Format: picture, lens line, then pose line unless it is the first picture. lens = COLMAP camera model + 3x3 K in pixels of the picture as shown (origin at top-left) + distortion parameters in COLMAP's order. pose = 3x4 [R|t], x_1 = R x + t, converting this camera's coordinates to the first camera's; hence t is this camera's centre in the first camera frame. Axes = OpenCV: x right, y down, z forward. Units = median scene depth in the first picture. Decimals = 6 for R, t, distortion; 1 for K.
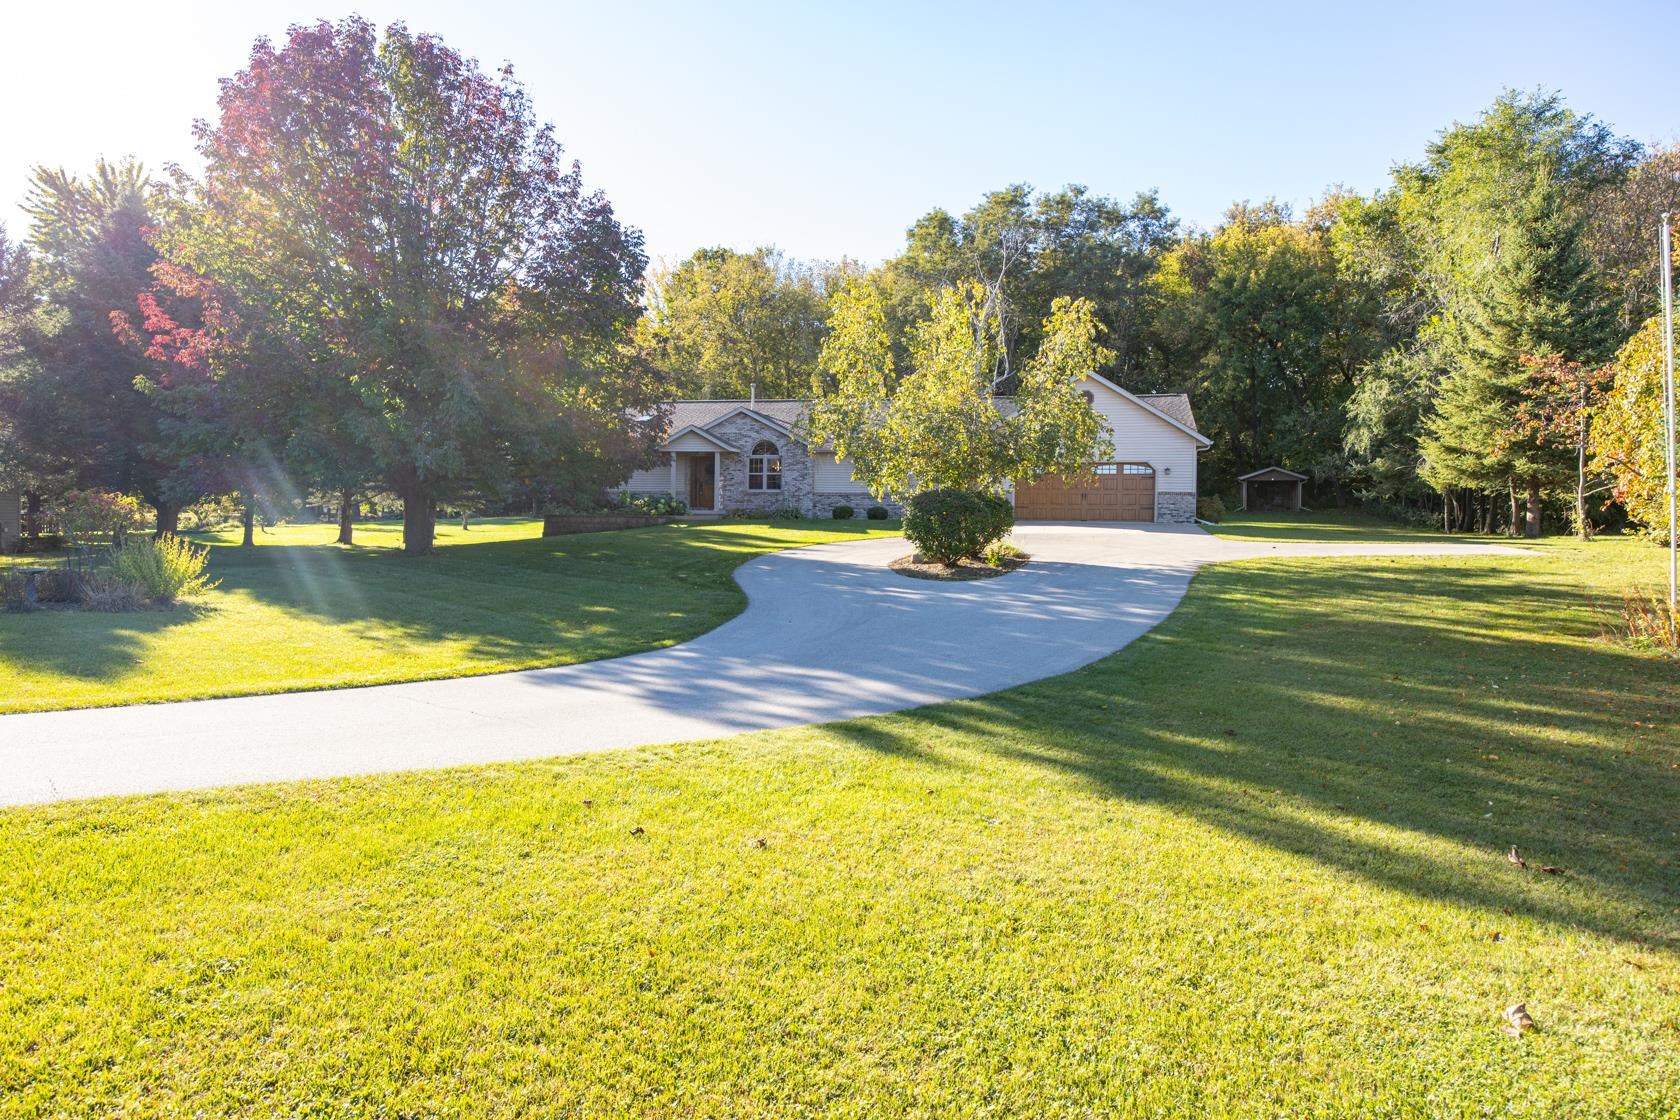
lens RADIAL K [[1095.1, 0, 838.4], [0, 1095.1, 560.3], [0, 0, 1]] dist [0.004171, 0.000848]
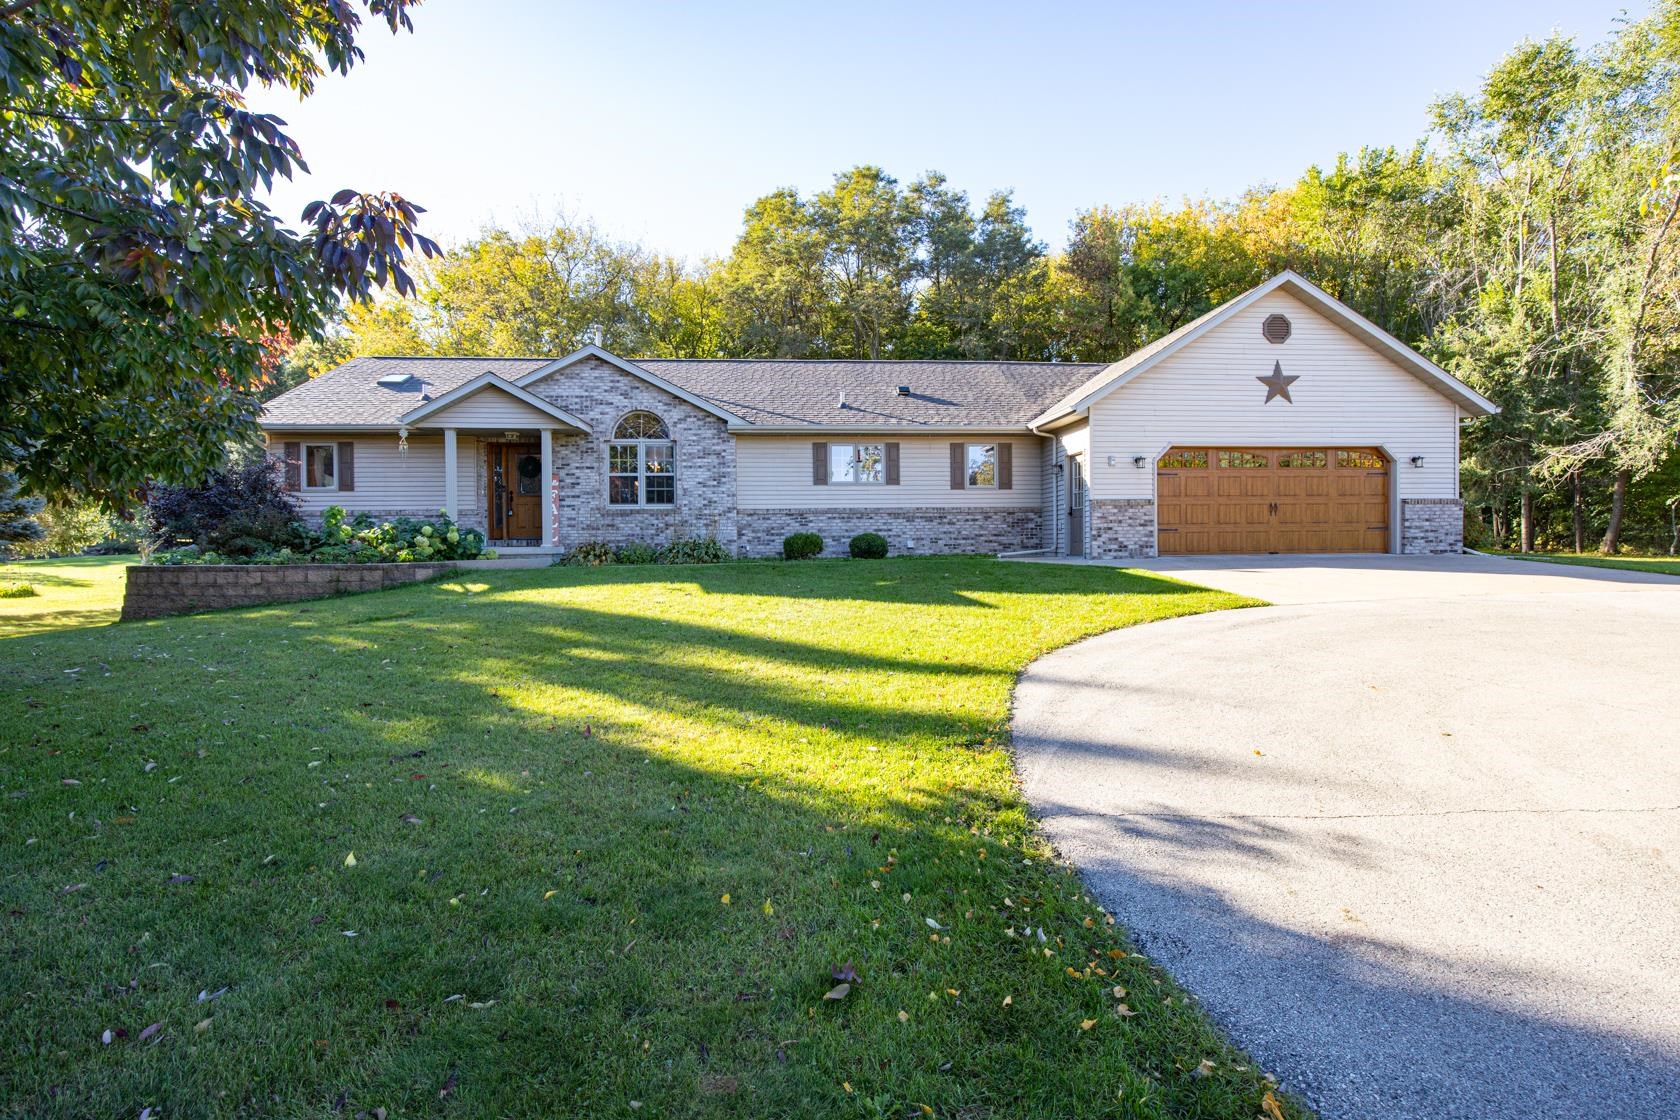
lens RADIAL K [[792.7, 0, 840.2], [0, 792.7, 555.3], [0, 0, 1]] dist [-0.015480, -0.000198]
pose [[0.955425, -0.026905, 0.294004, -0.089618], [0.030952, 0.999479, -0.009118, -0.034033], [-0.293606, 0.017812, 0.955761, 0.613730]]
